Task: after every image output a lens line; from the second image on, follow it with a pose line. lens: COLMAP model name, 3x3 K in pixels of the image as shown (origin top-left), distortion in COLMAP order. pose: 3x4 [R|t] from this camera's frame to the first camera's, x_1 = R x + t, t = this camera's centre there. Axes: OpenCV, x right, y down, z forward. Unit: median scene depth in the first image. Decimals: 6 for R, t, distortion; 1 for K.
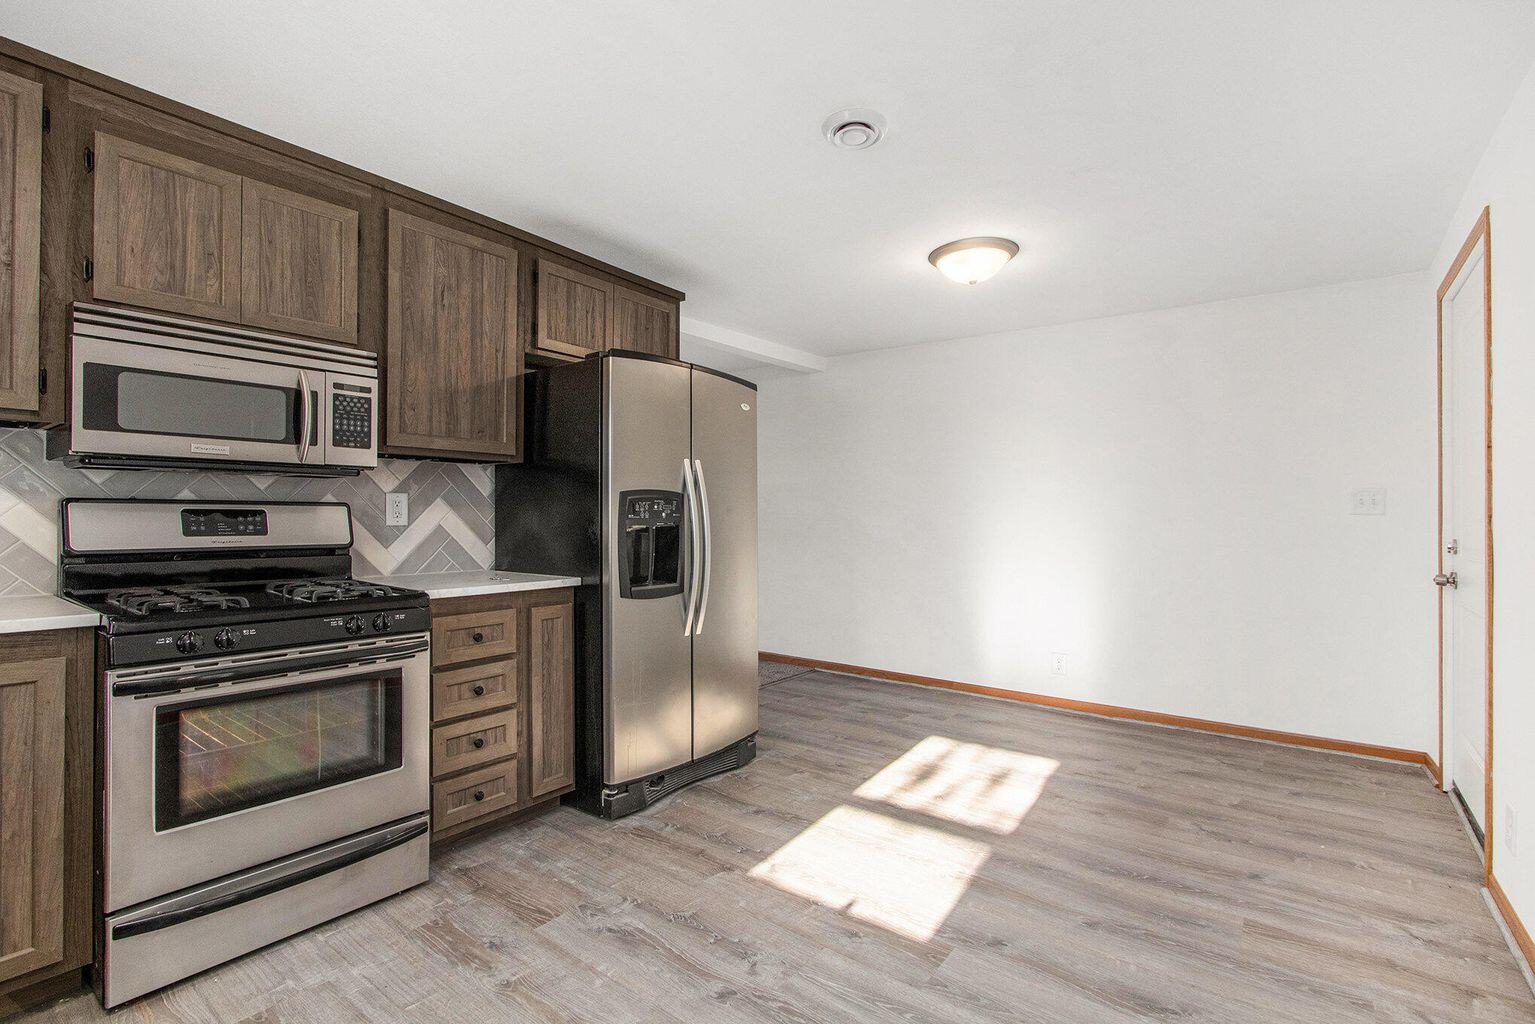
lens RADIAL K [[729.6, 0, 767.5], [0, 729.6, 512.0], [0, 0, 1]] dist [-0.000728, 0.000467]
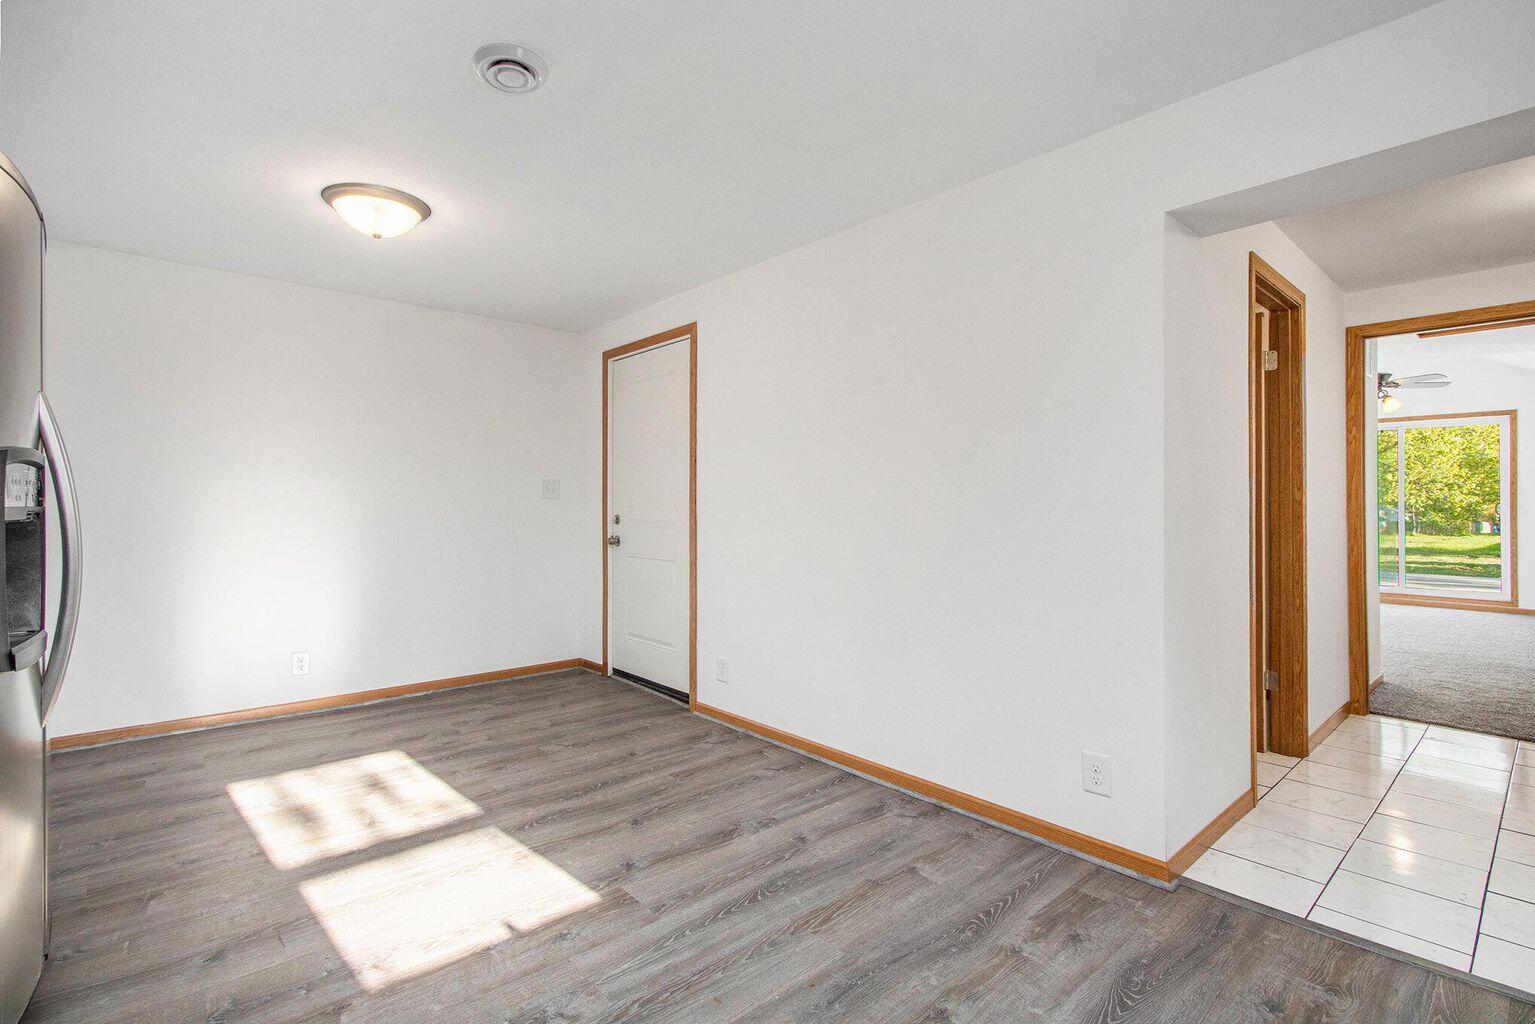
lens RADIAL K [[714.3, 0, 764.4], [0, 714.3, 539.3], [0, 0, 1]] dist [-0.001599, 0.000092]
pose [[0.201641, -0.054474, 0.977944, -0.544827], [-0.003582, 0.998405, 0.056352, 0.004436], [-0.979453, -0.014865, 0.201124, 0.425345]]
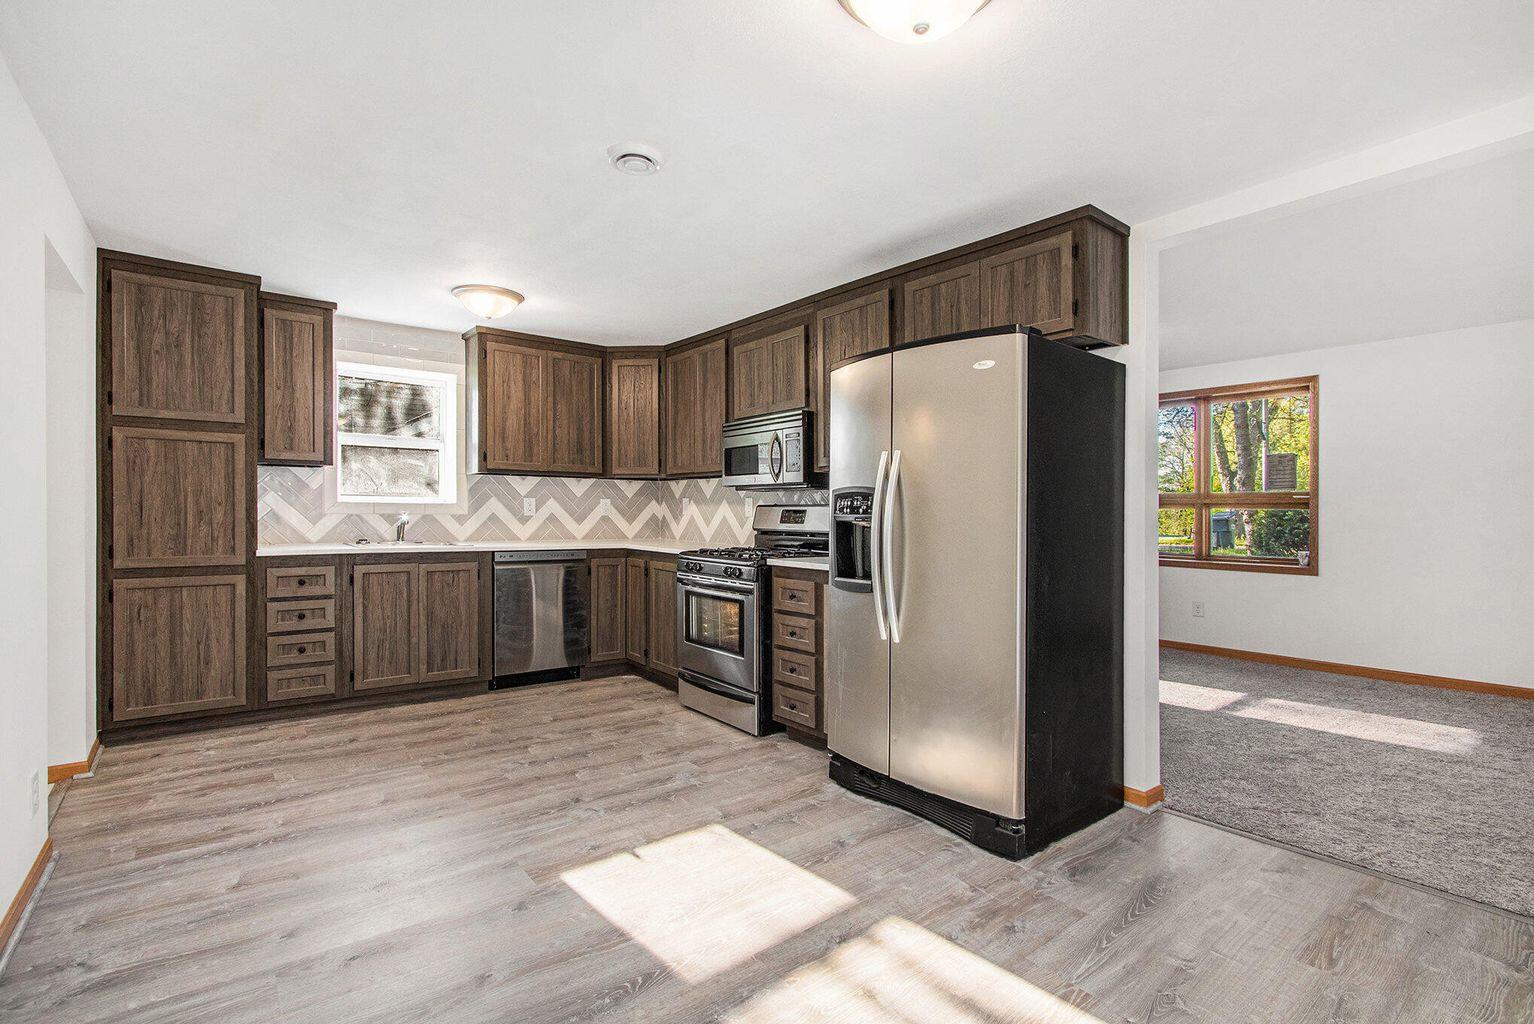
lens RADIAL K [[721.1, 0, 730.0], [0, 721.1, 518.8], [0, 0, 1]] dist [-0.001451, -0.000475]
pose [[-0.301187, -0.004576, -0.953554, 0.917260], [-0.007228, 0.999971, -0.002516, 0.021522], [0.953538, 0.006135, -0.301211, 1.200478]]
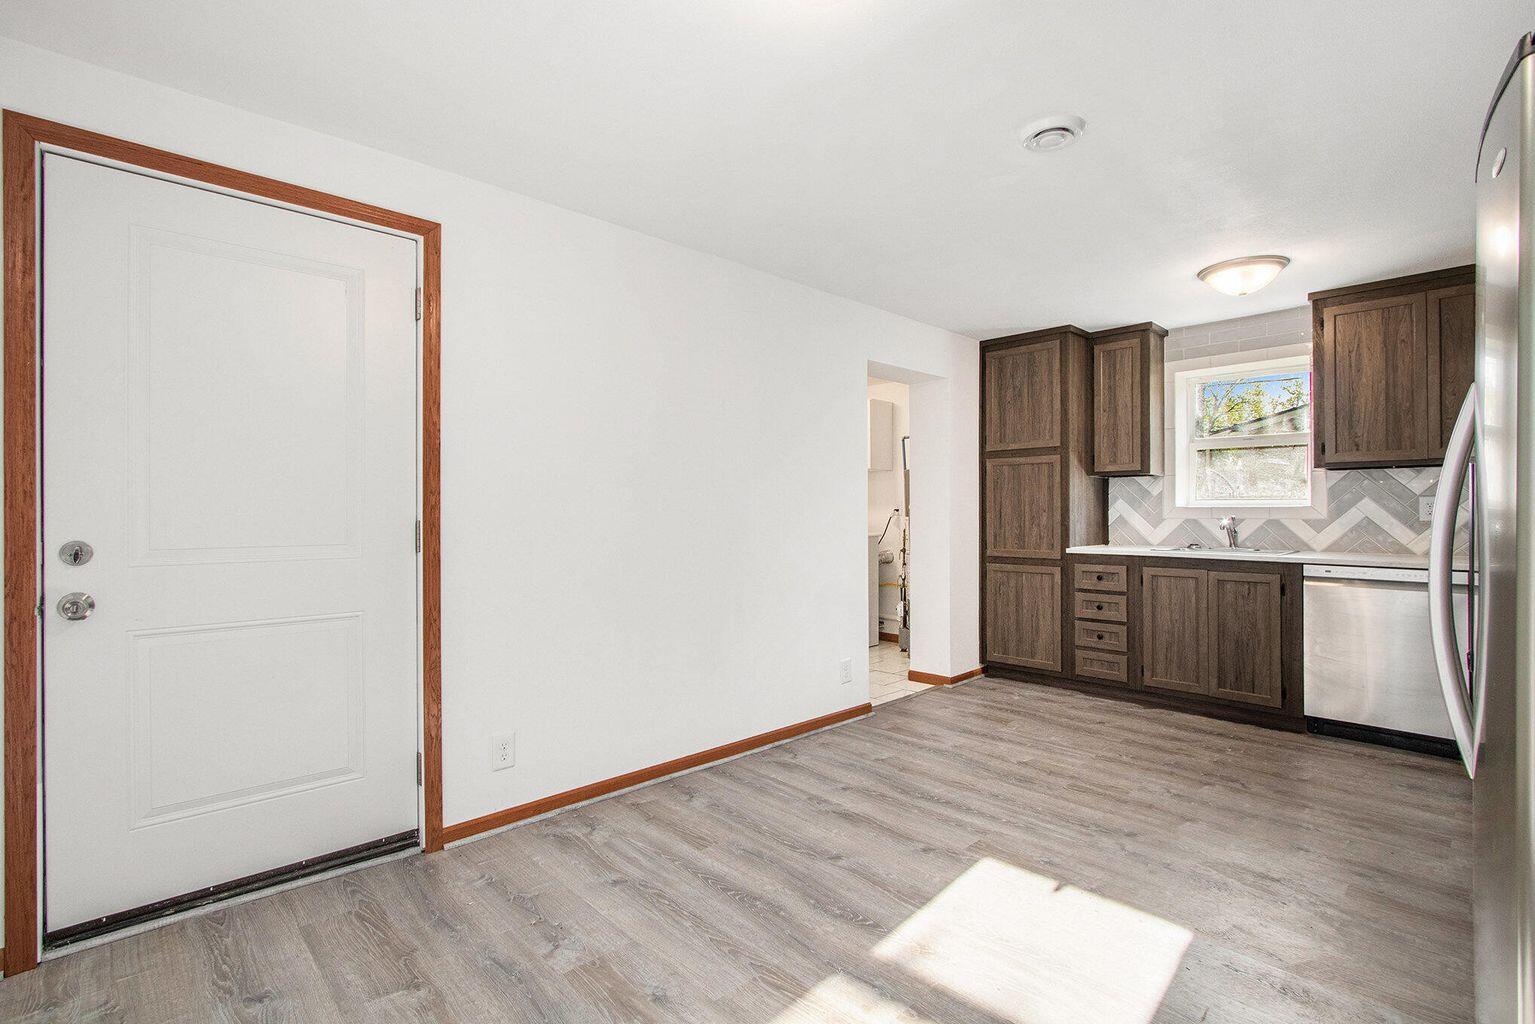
lens RADIAL K [[707.1, 0, 767.5], [0, 707.1, 512.0], [0, 0, 1]] dist [0.002100, 0.000279]
pose [[-0.986460, -0.010567, 0.163663, 0.294101], [-0.011490, 0.999923, -0.004696, 0.015930], [-0.163601, -0.006513, -0.986505, 1.681666]]
